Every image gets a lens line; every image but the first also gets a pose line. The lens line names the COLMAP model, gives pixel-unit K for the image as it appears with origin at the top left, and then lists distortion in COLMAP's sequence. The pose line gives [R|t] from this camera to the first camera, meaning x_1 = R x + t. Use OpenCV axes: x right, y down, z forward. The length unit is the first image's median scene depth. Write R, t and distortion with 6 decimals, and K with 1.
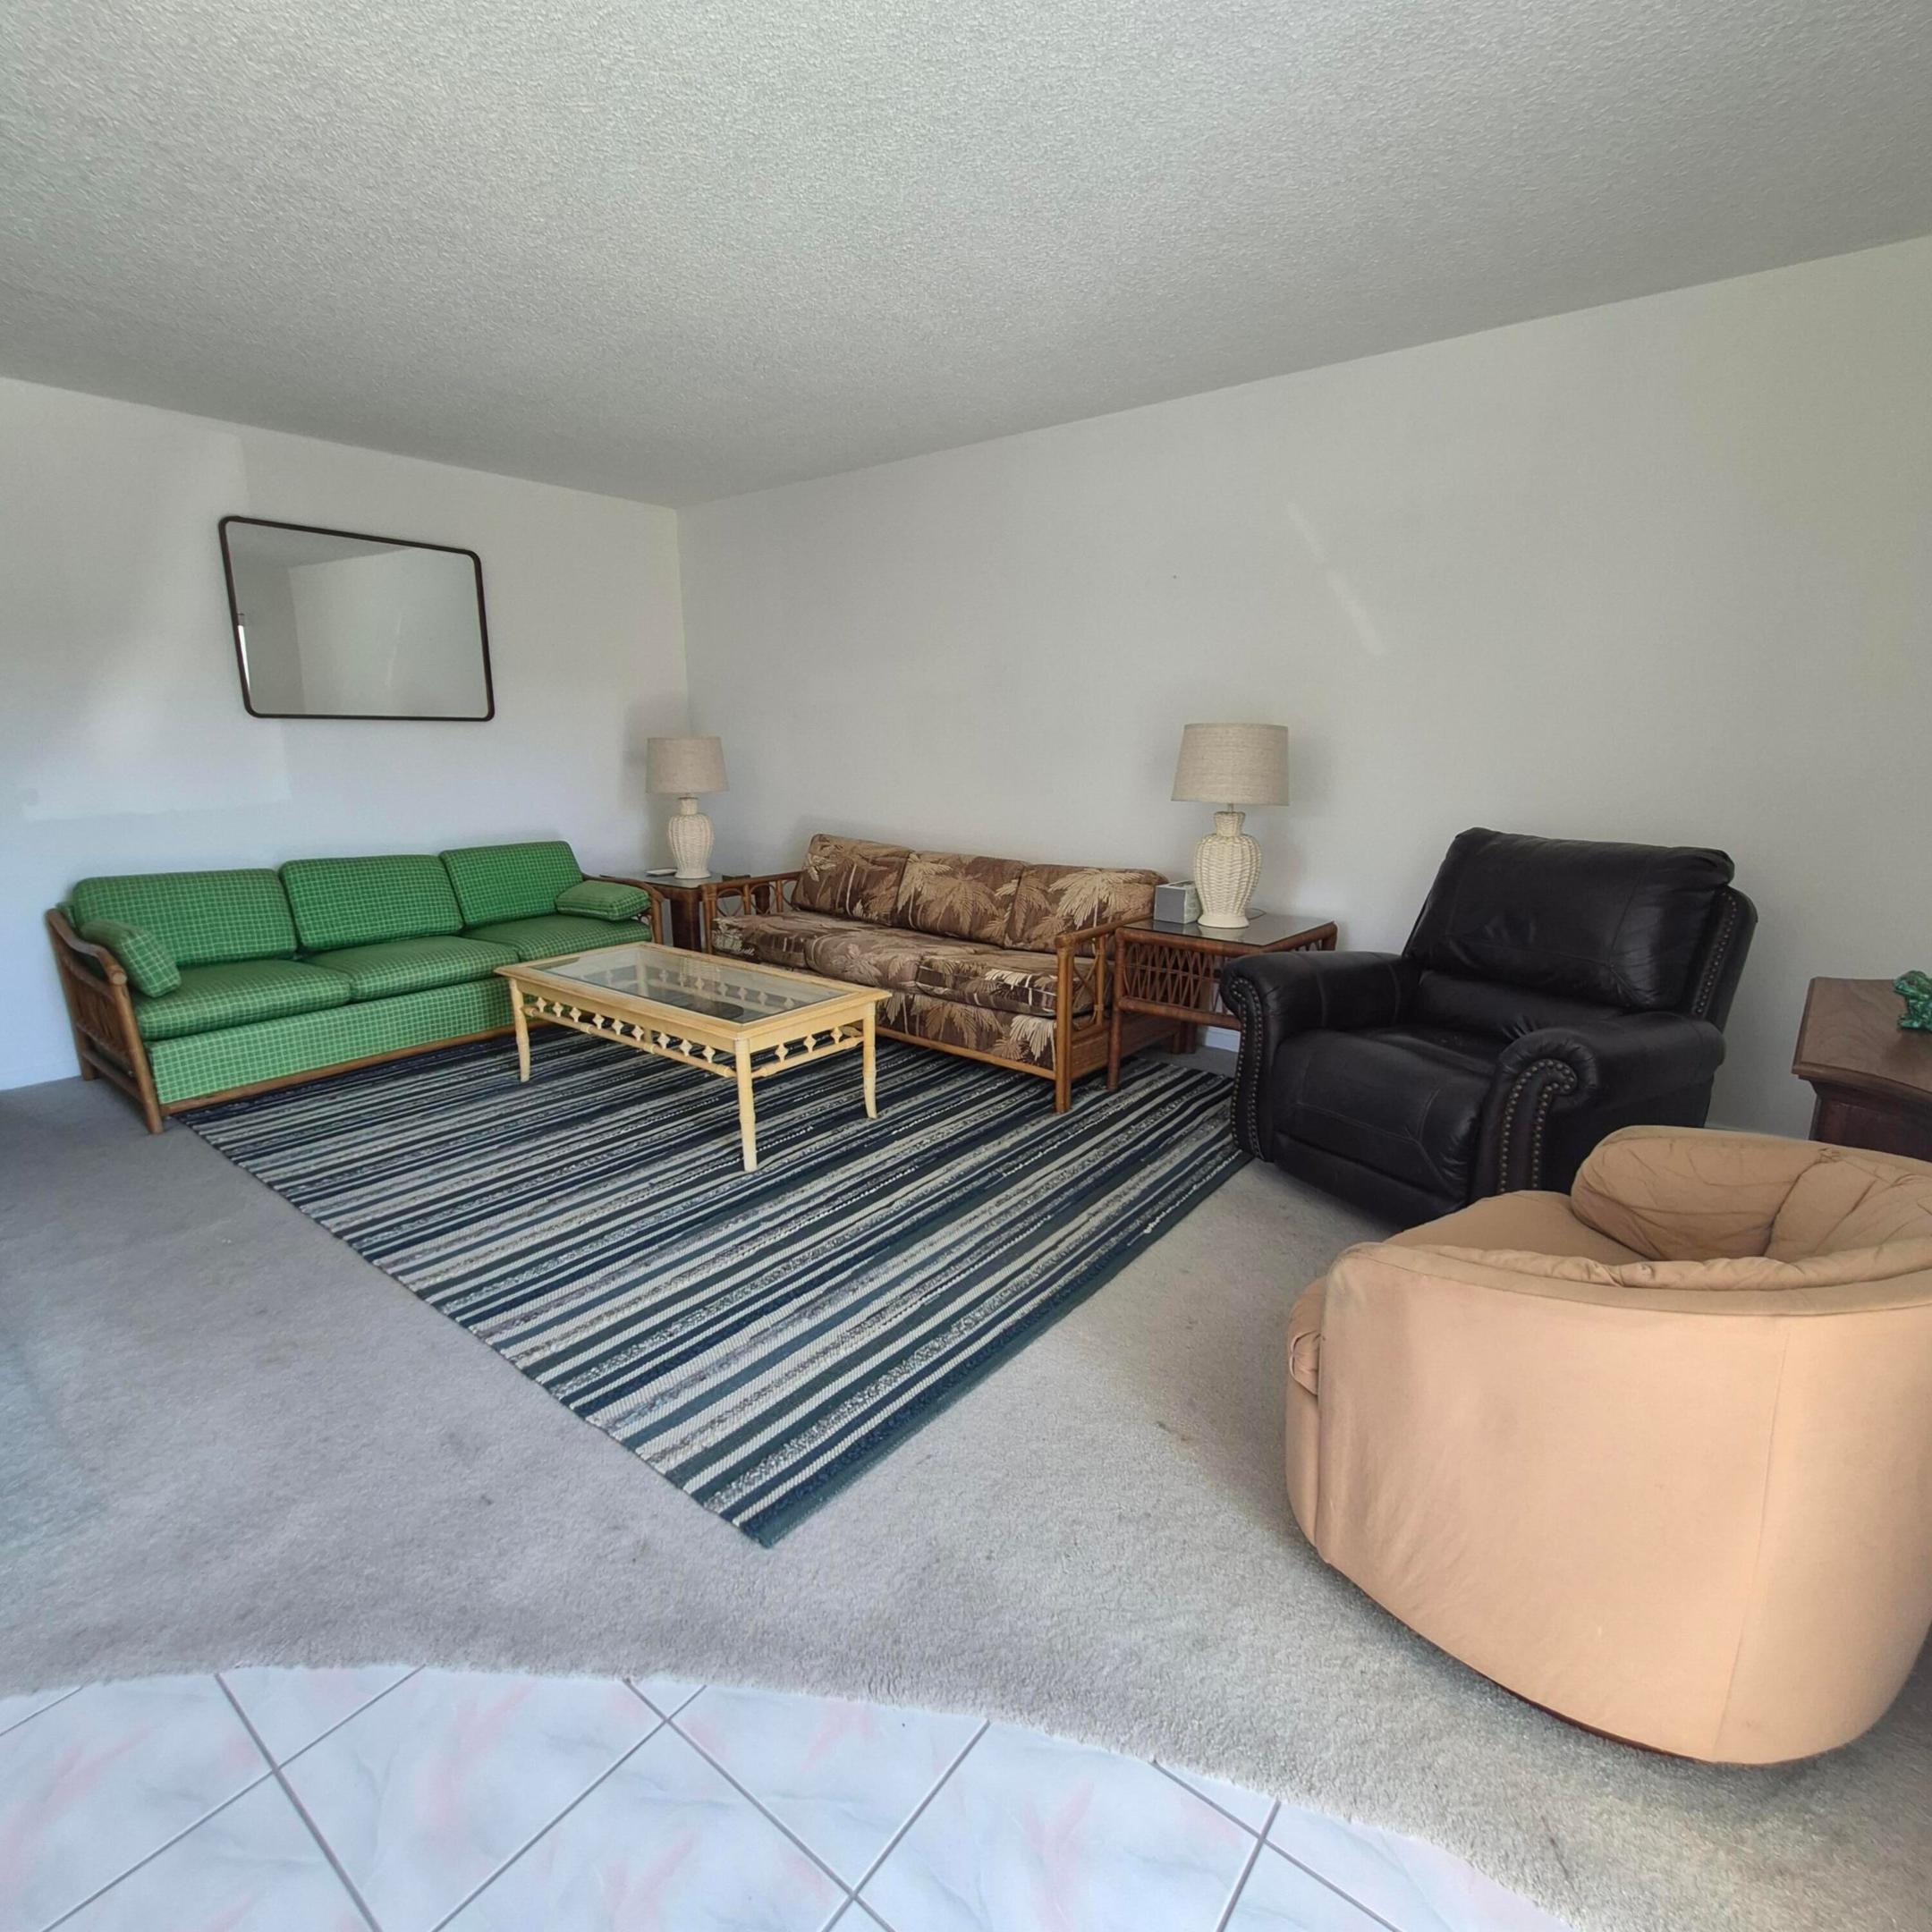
lens RADIAL K [[1016.5, 0, 979.2], [0, 1016.5, 960.7], [0, 0, 1]] dist [0.011393, -0.001571]
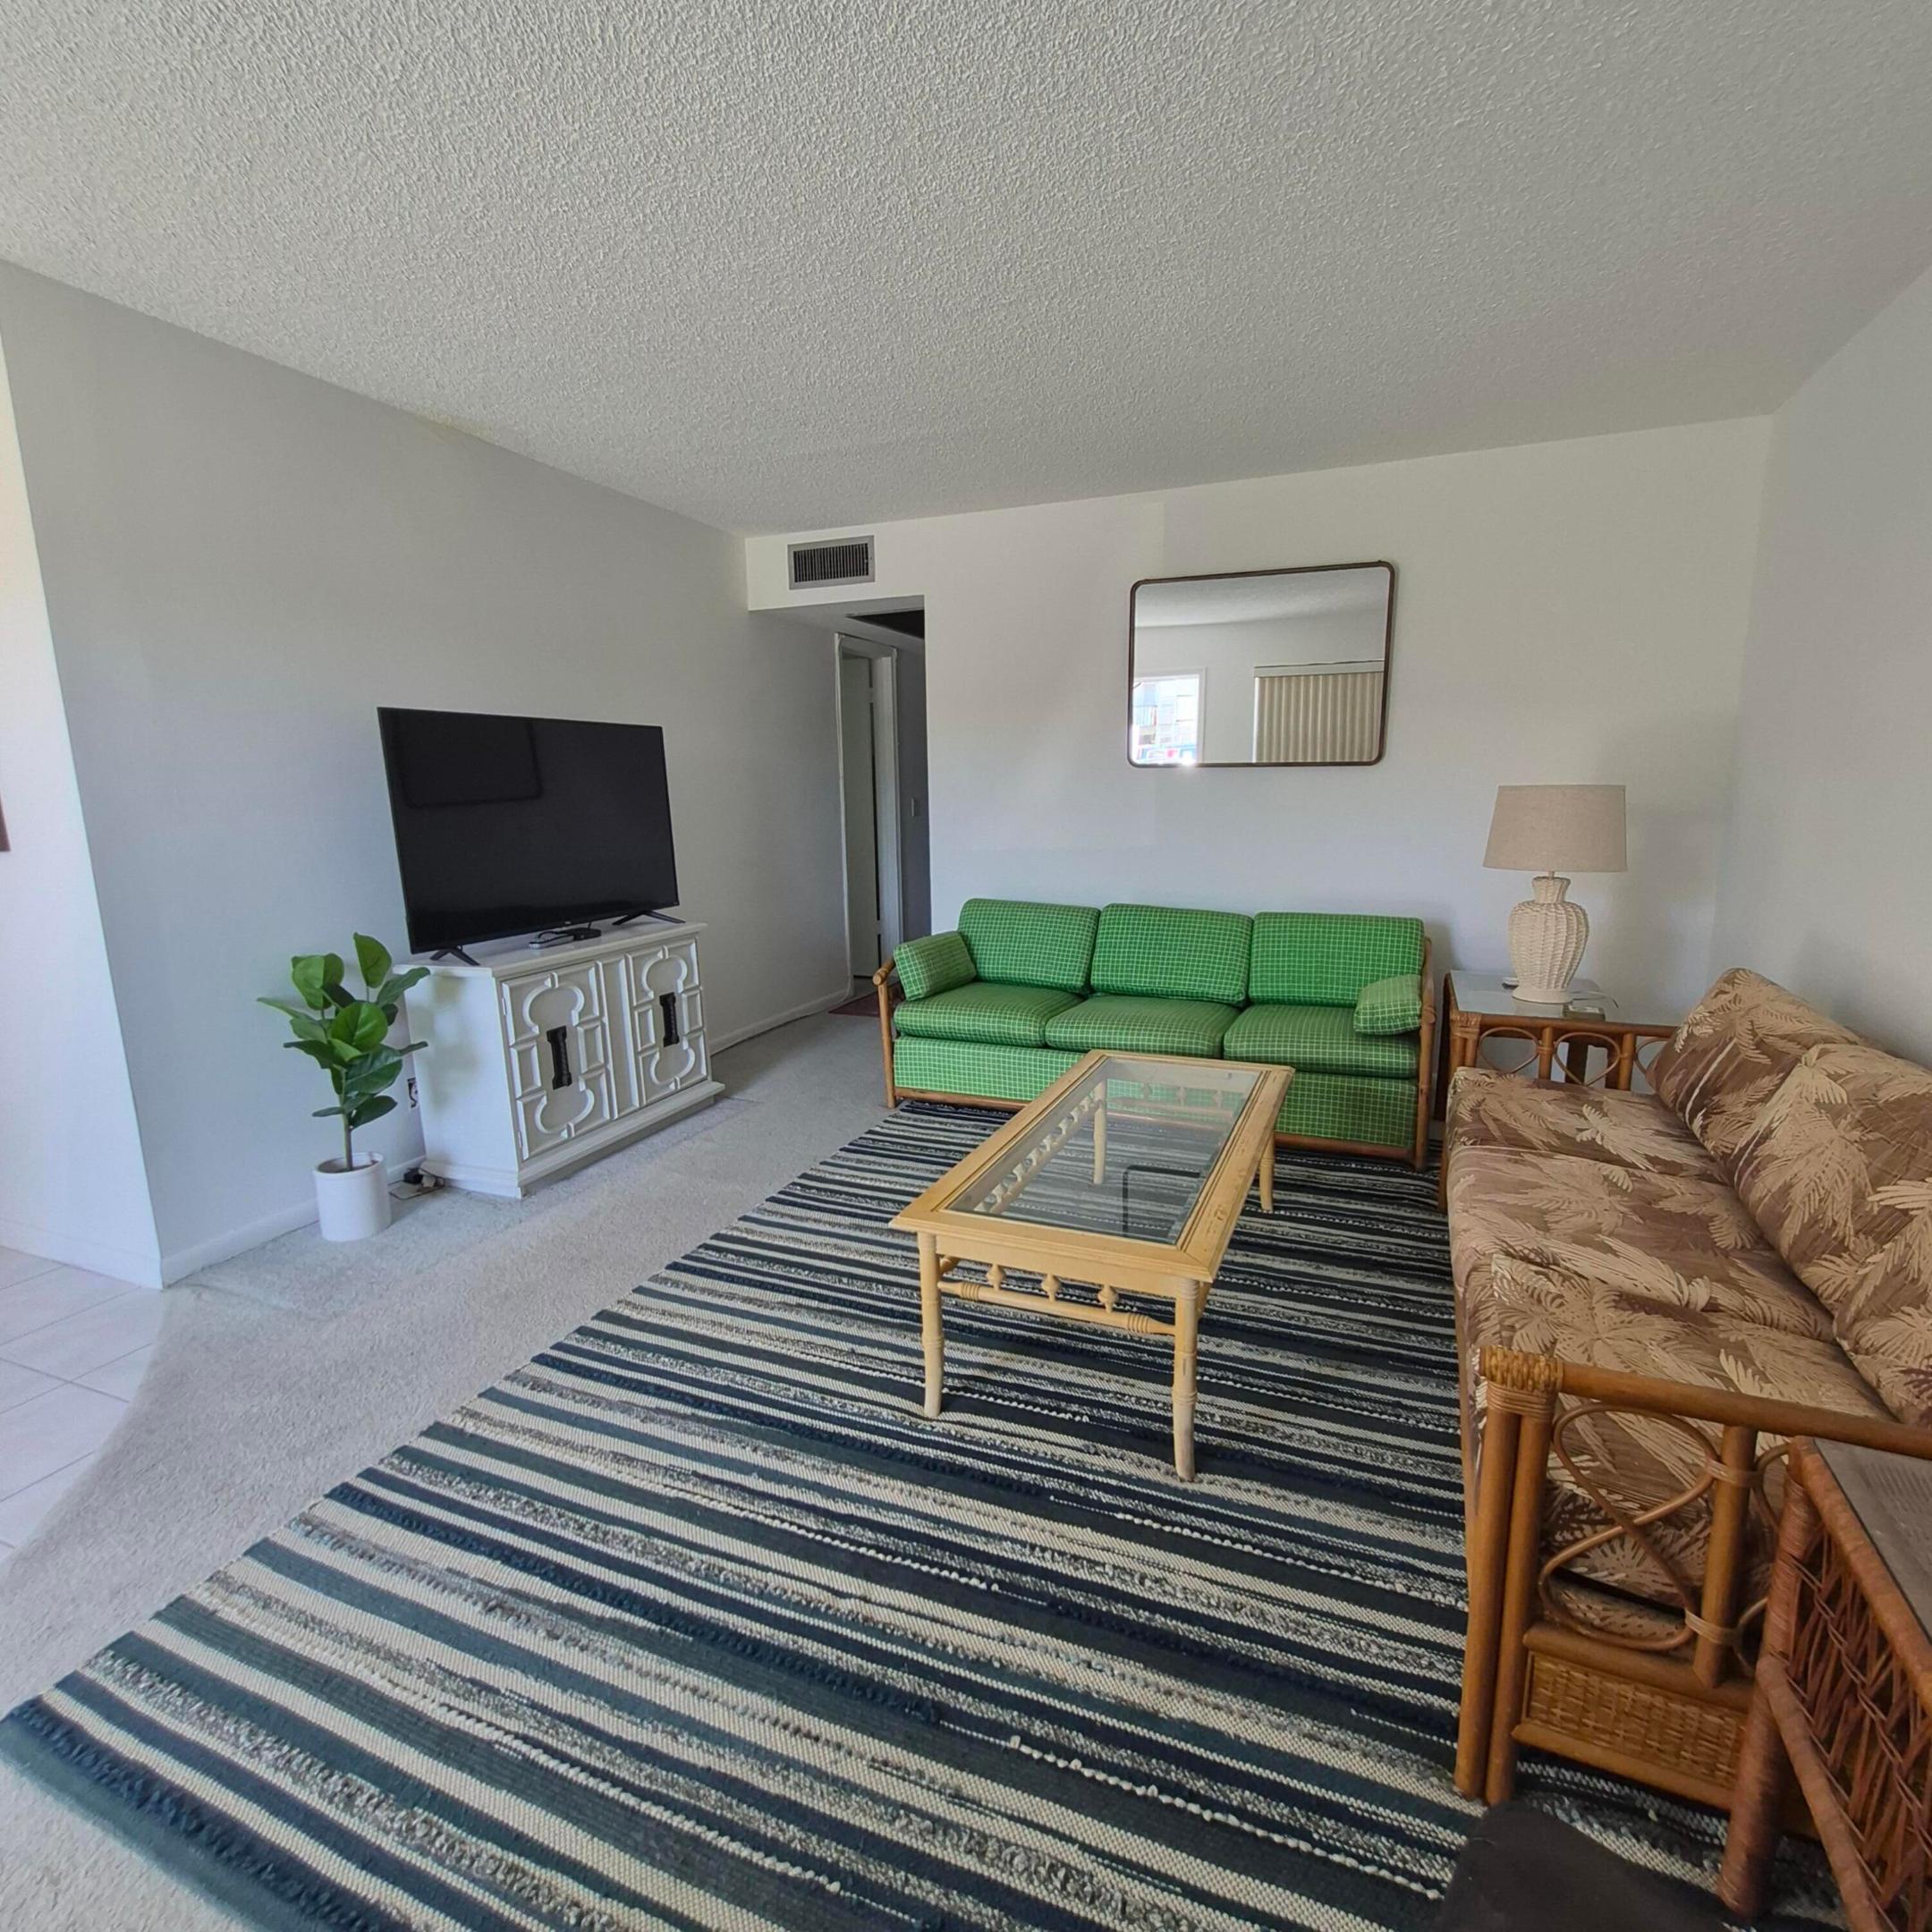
lens RADIAL K [[1016.5, 0, 979.2], [0, 1016.5, 960.7], [0, 0, 1]] dist [0.011393, -0.001571]
pose [[0.263646, 0.167576, -0.949952, 0.417346], [-0.196605, 0.973458, 0.117158, -0.194387], [0.944371, 0.155877, 0.289594, 0.819215]]
